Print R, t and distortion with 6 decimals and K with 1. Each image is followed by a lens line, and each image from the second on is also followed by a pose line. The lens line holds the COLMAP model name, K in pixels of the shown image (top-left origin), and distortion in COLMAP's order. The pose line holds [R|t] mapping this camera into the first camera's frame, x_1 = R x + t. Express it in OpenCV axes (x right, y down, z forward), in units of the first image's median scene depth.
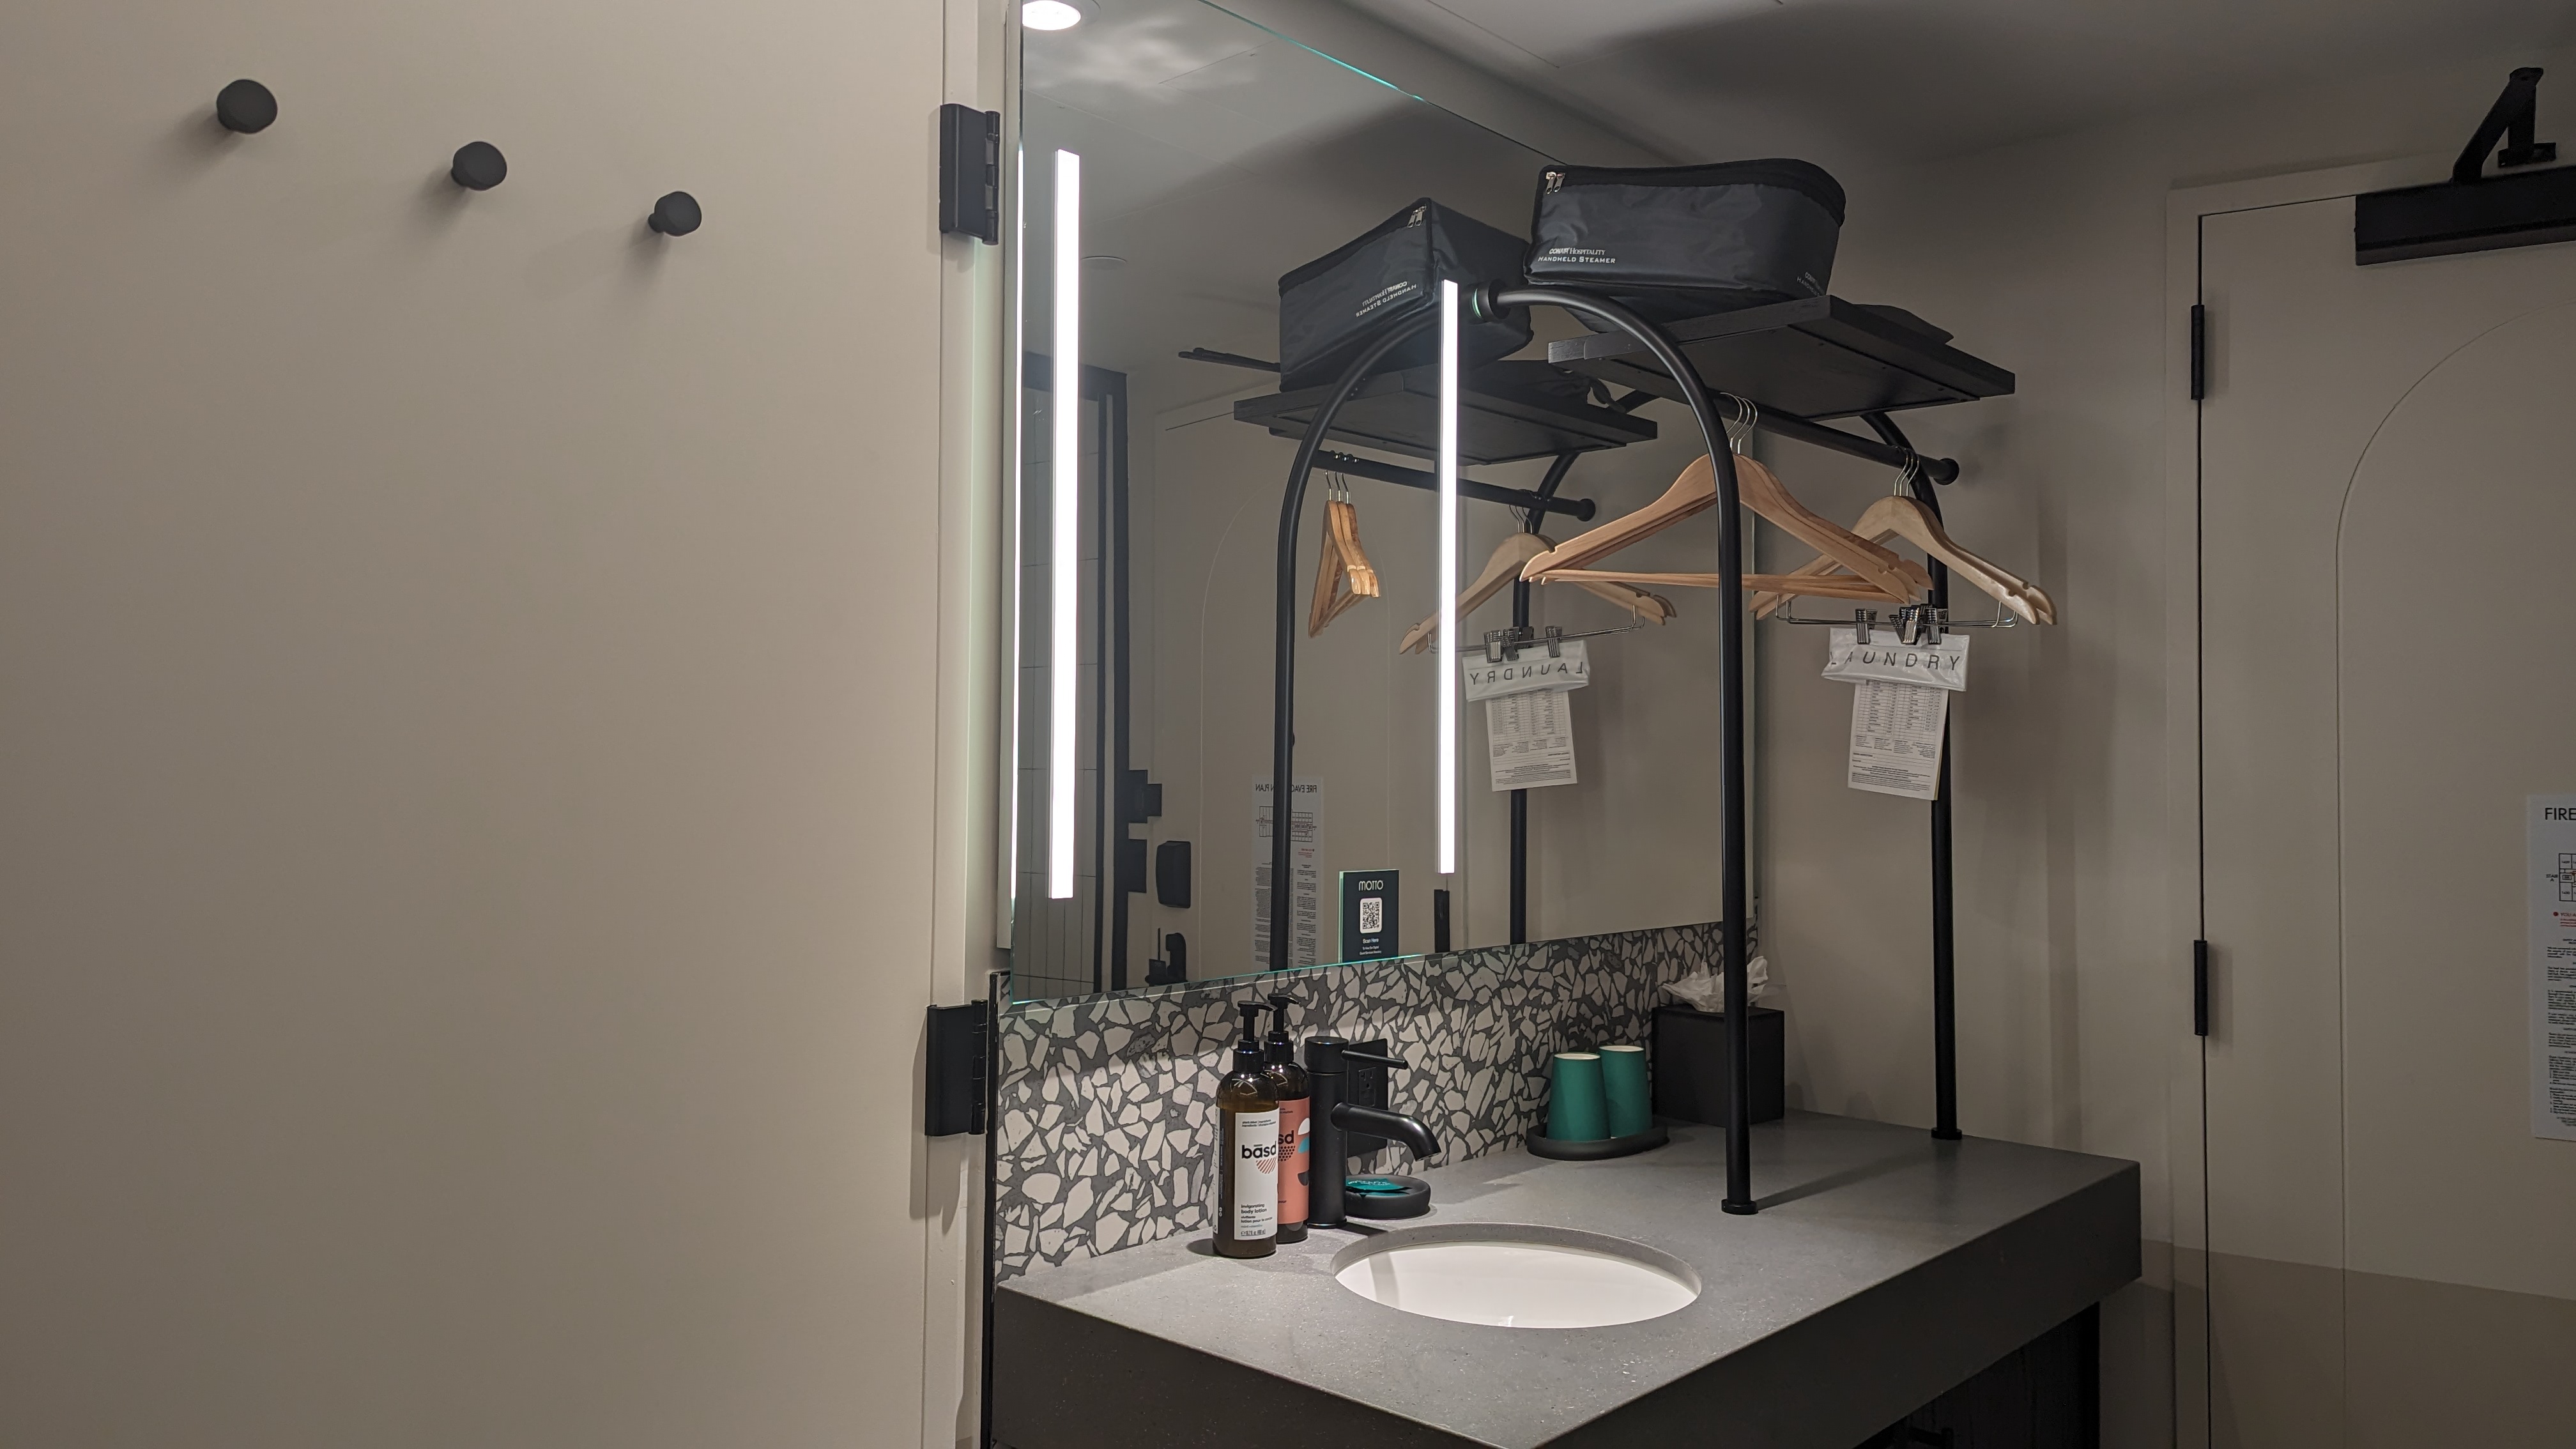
lens RADIAL K [[1873.0, 0, 1278.1], [0, 1873.0, 739.1], [0, 0, 1]] dist [0.084807, -0.088239]
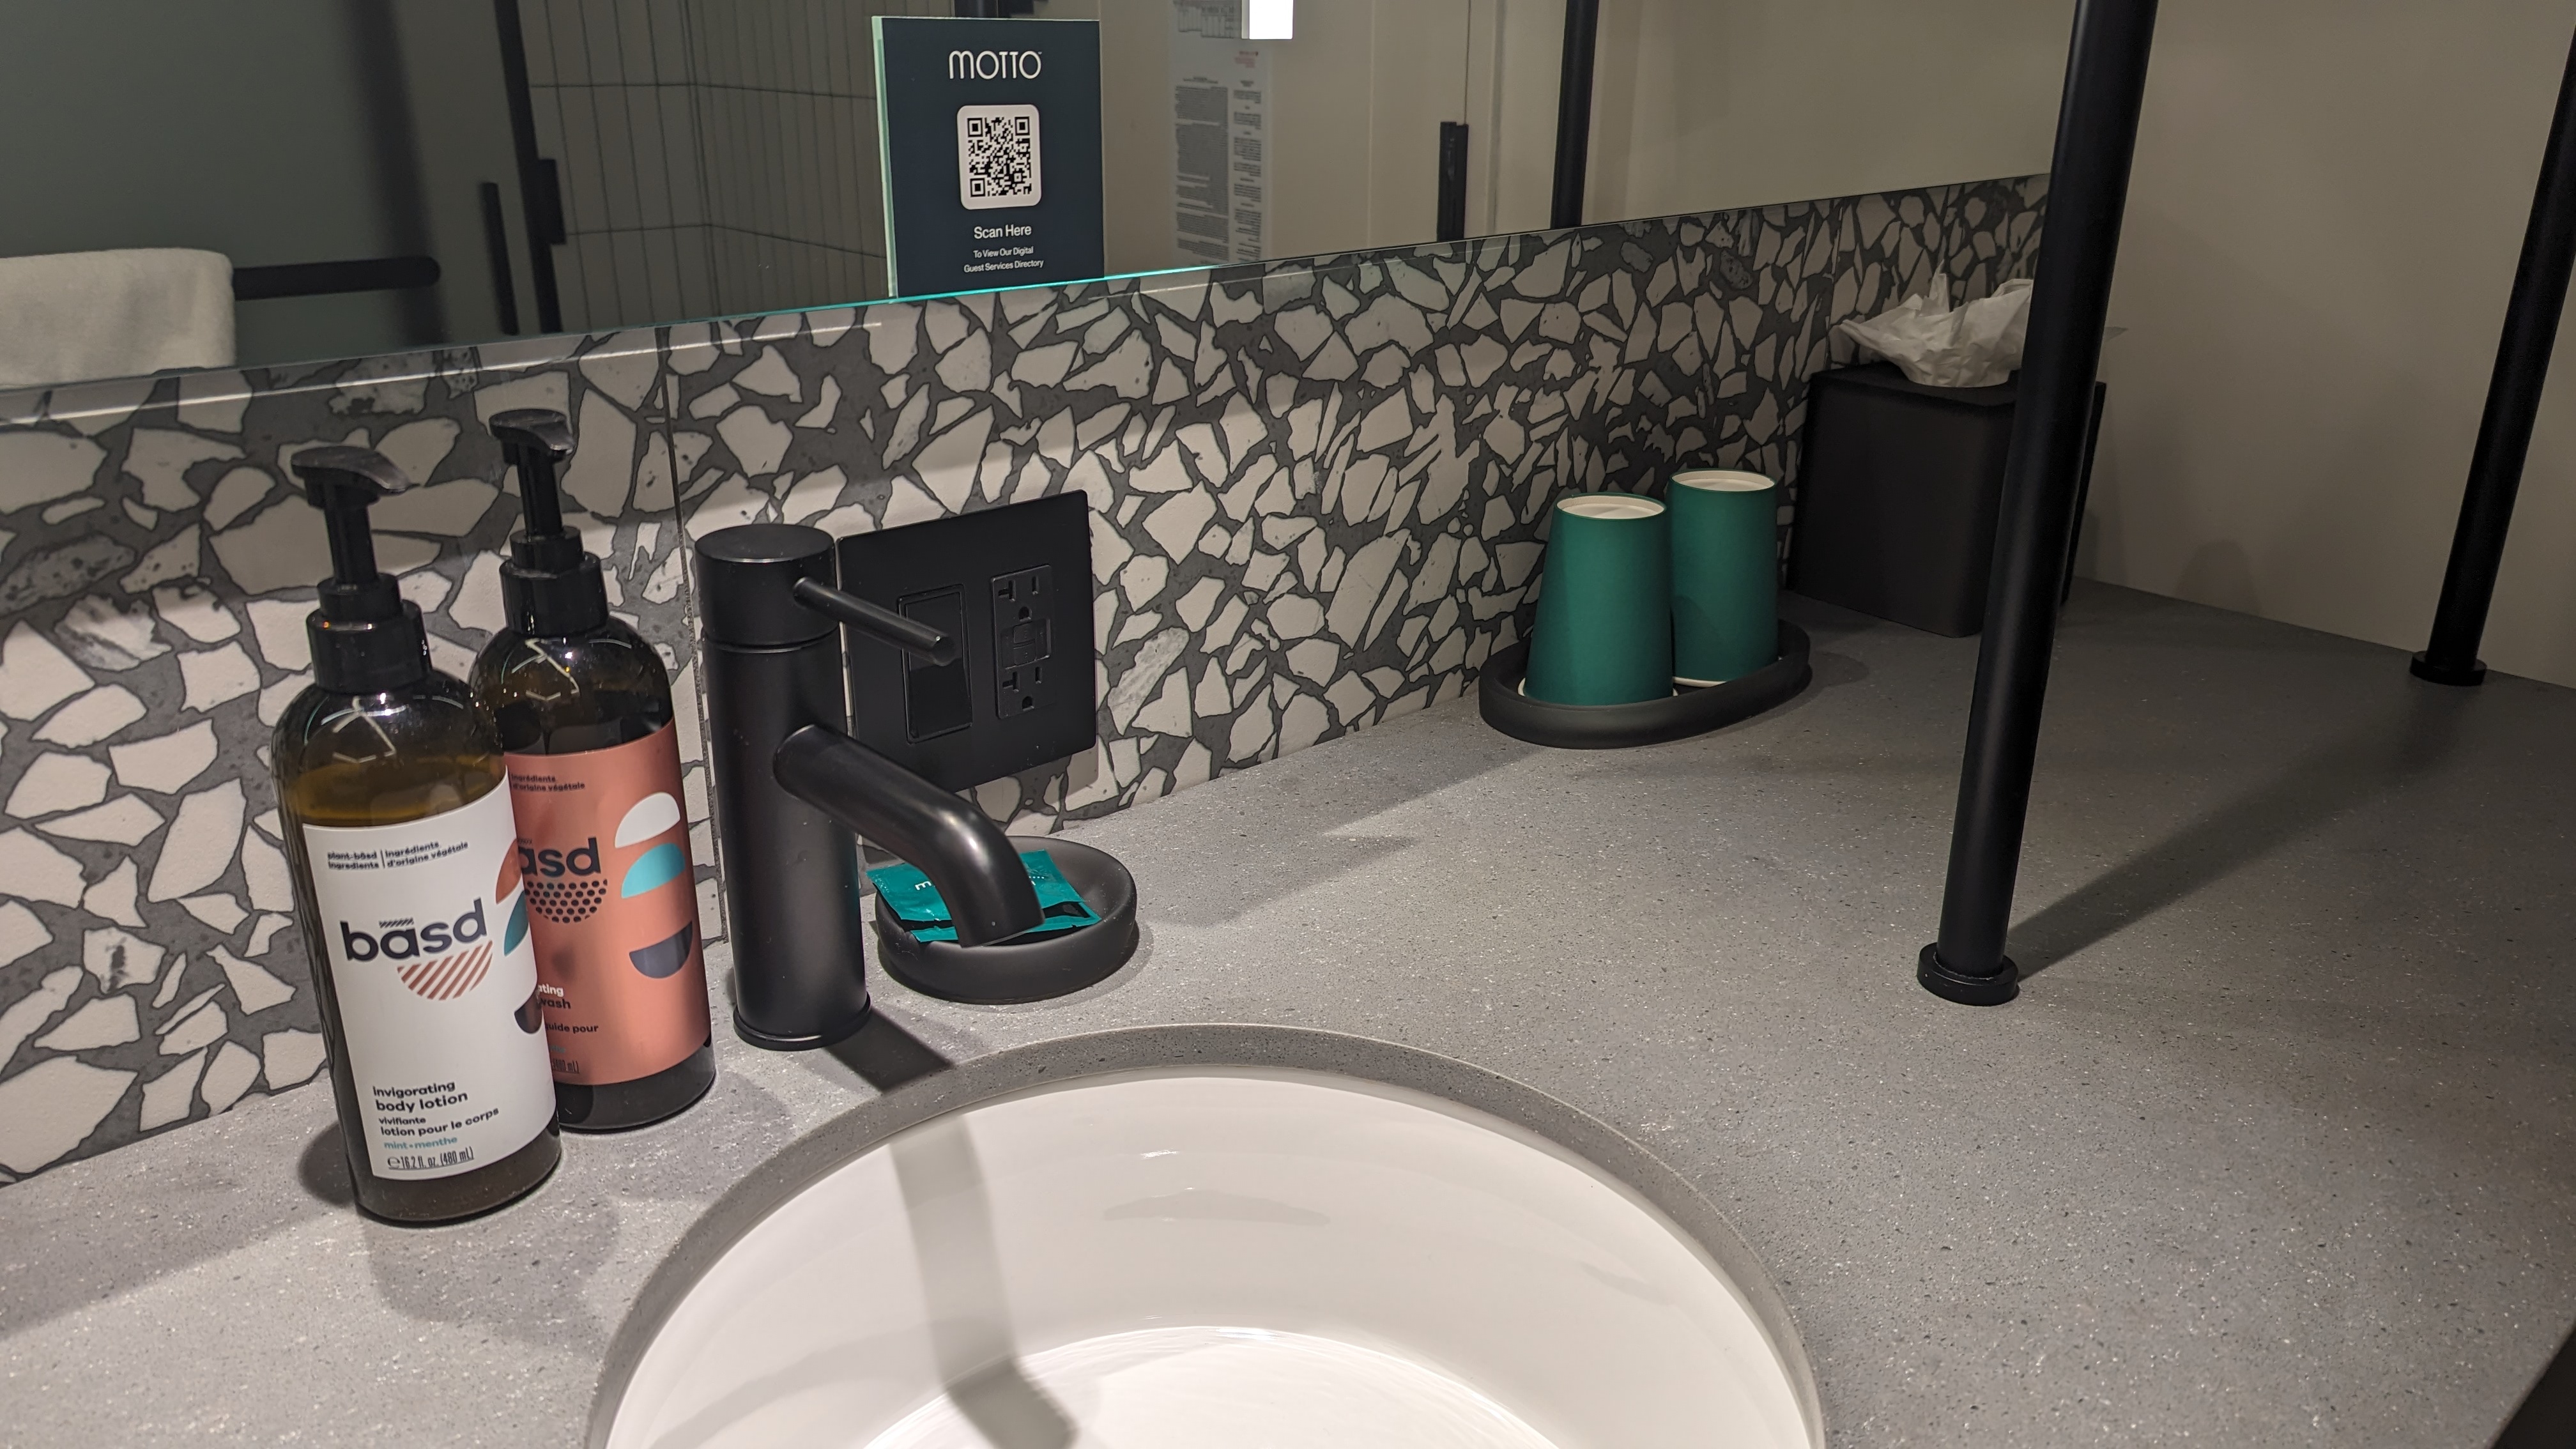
lens RADIAL K [[1873.0, 0, 1278.1], [0, 1873.0, 739.1], [0, 0, 1]] dist [0.084807, -0.088239]
pose [[0.995472, 0.042289, -0.085129, 0.125842], [-0.006640, 0.924332, 0.381532, 0.055260], [0.094822, -0.379240, 0.920427, 0.592287]]
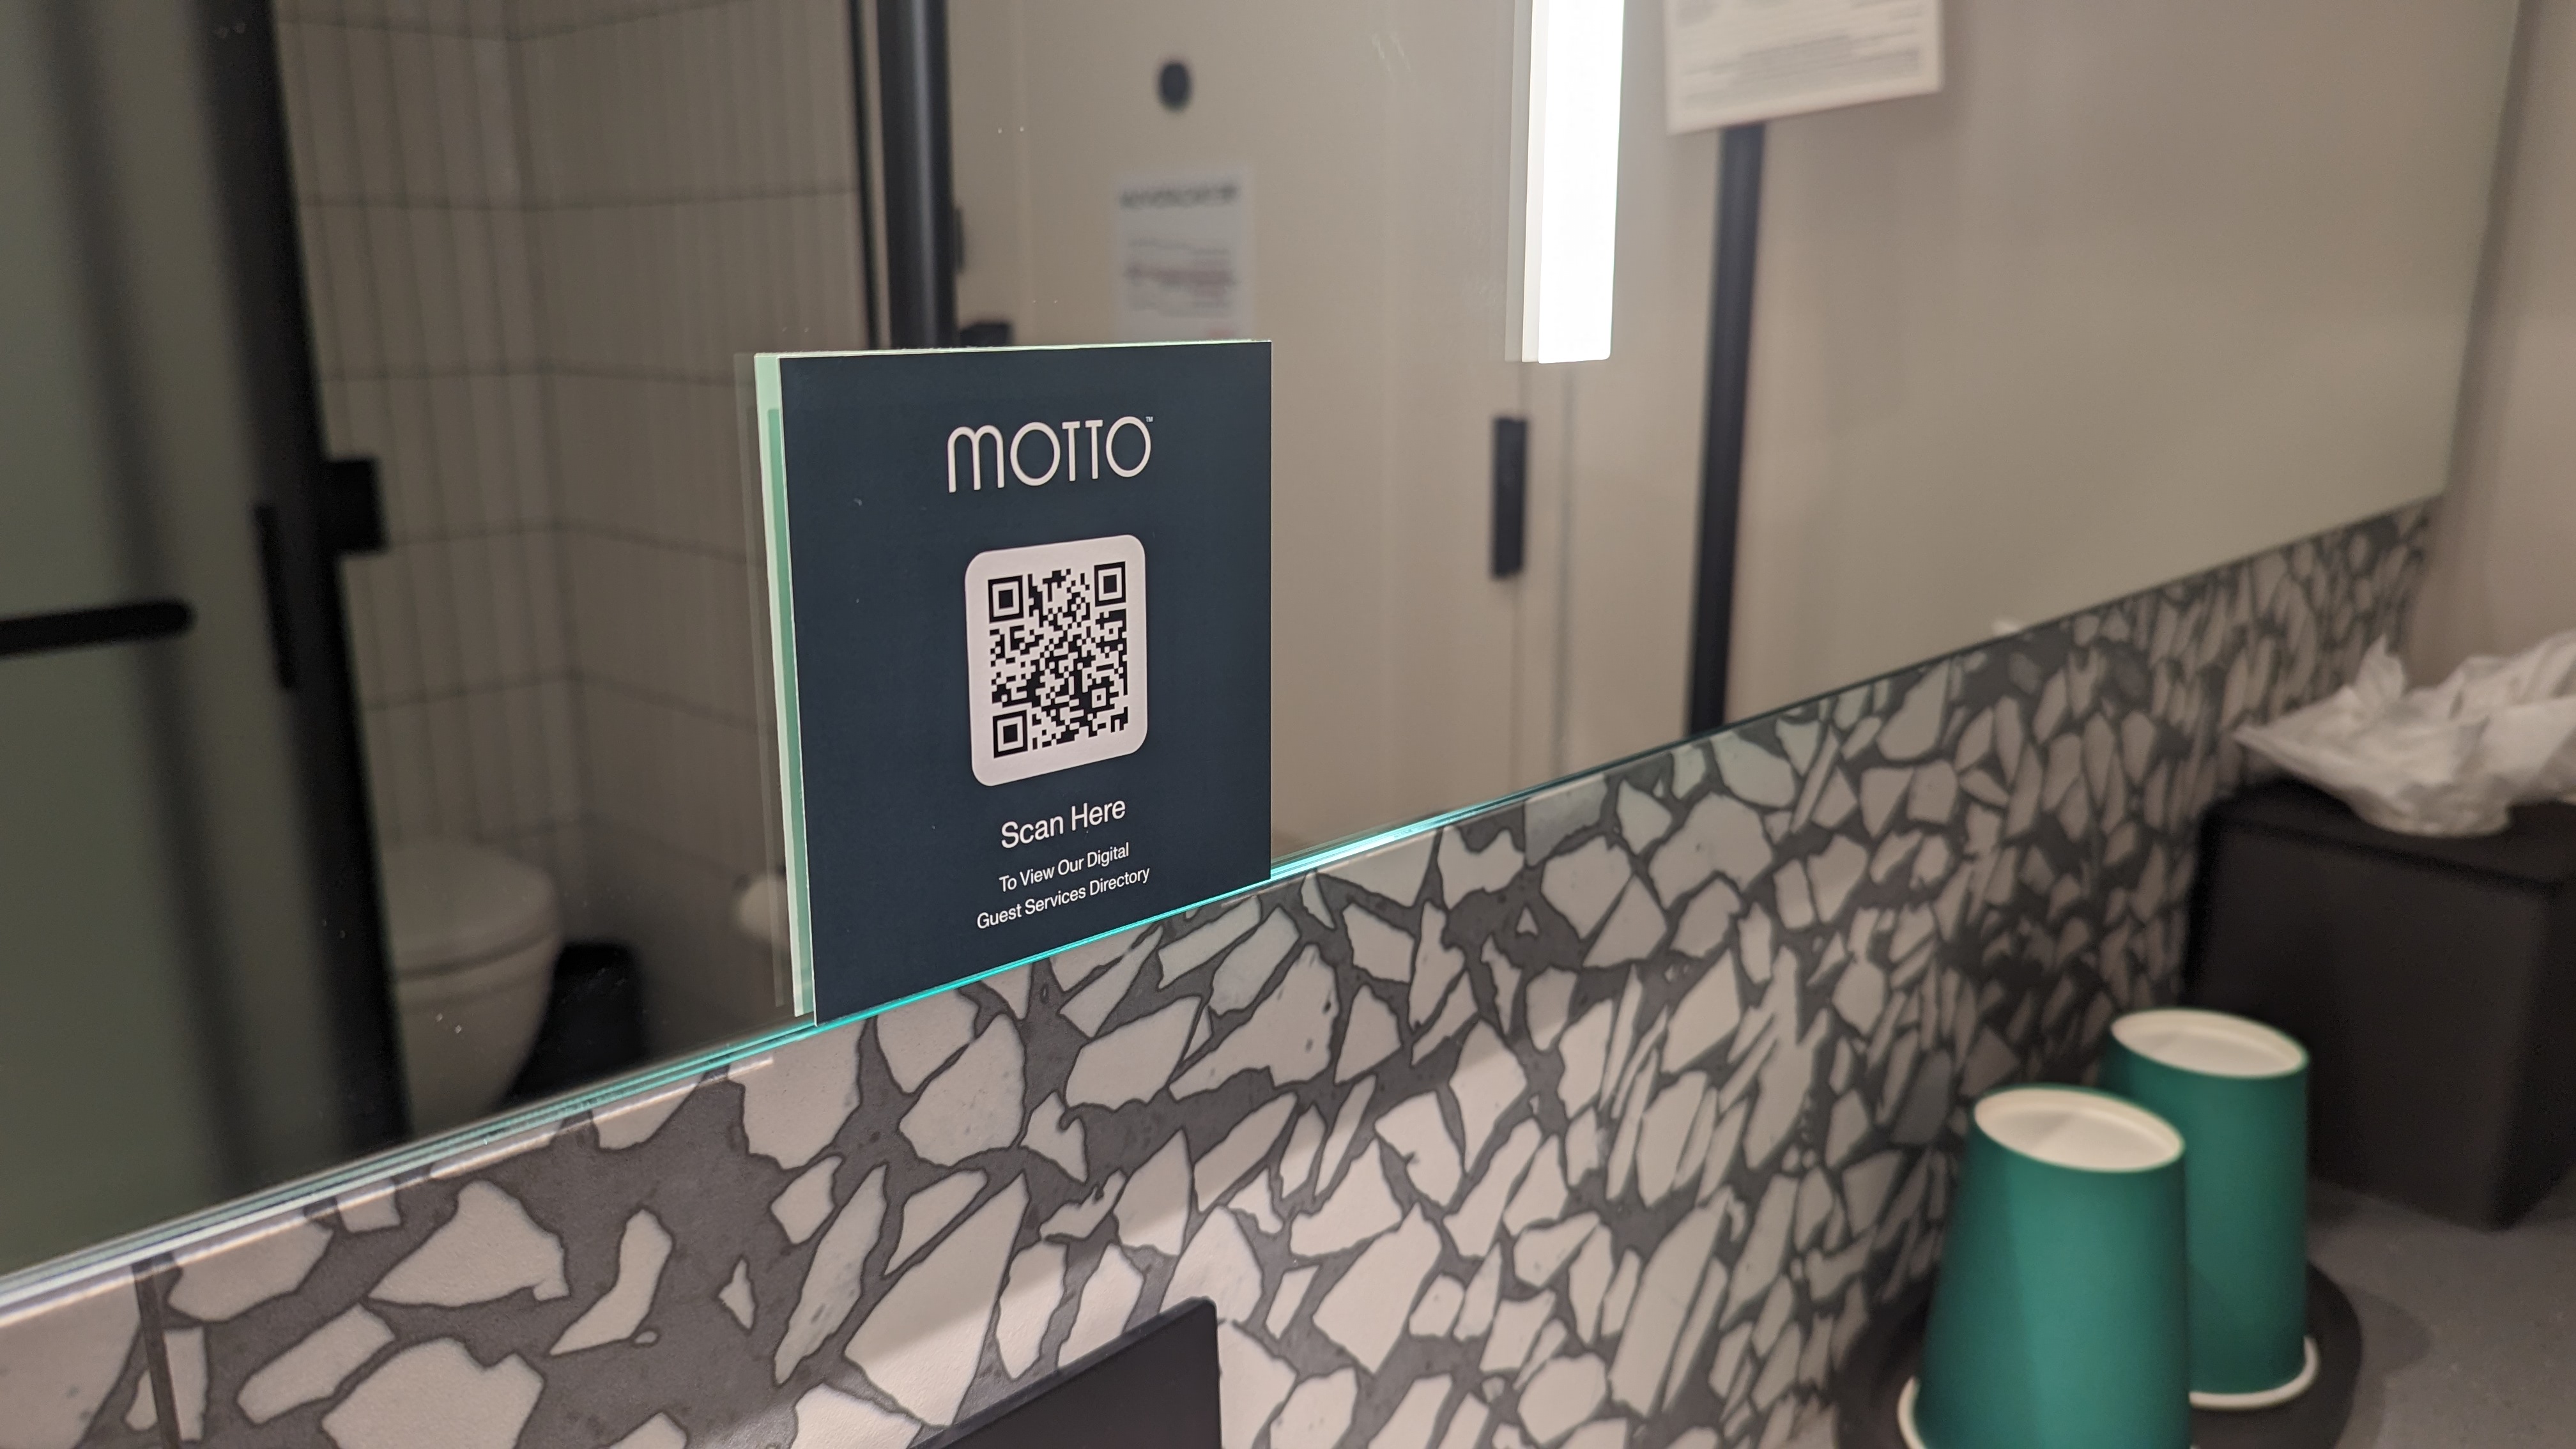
lens RADIAL K [[1939.6, 0, 1287.4], [0, 1939.6, 751.9], [0, 0, 1]] dist [0.024944, -0.002994]
pose [[0.999655, 0.001516, -0.026231, 0.066121], [0.005439, 0.964772, 0.263032, 0.056754], [0.025706, -0.263084, 0.964431, 0.789089]]
